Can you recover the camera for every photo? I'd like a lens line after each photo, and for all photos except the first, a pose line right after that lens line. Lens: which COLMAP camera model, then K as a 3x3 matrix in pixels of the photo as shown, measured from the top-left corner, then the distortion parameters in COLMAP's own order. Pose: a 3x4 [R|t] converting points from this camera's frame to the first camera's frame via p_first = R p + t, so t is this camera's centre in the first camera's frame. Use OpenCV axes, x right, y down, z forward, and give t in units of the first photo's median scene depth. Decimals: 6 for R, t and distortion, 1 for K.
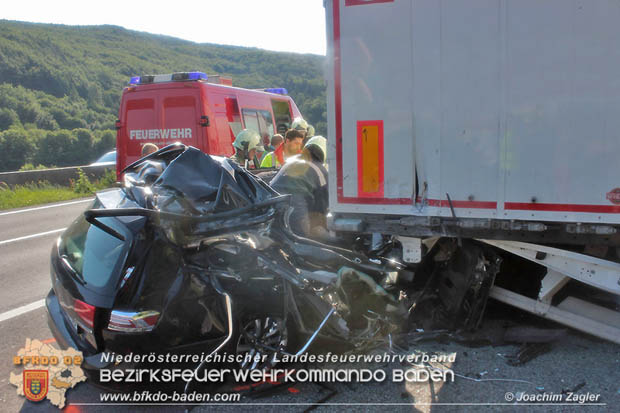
lens RADIAL K [[550.9, 0, 310.0], [0, 550.9, 206.5], [0, 0, 1]] dist [-0.012002, -0.000163]
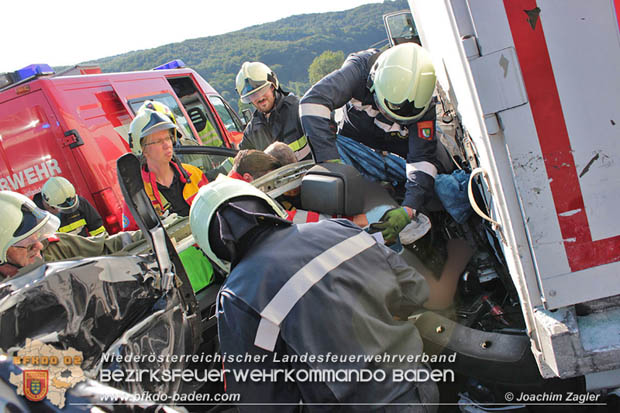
lens RADIAL K [[550.9, 0, 310.0], [0, 550.9, 206.5], [0, 0, 1]] dist [-0.012002, -0.000163]
pose [[0.933366, -0.344637, 0.100262, -0.076623], [0.338251, 0.938025, 0.075468, -0.095149], [-0.120057, -0.036525, 0.992095, 0.797705]]
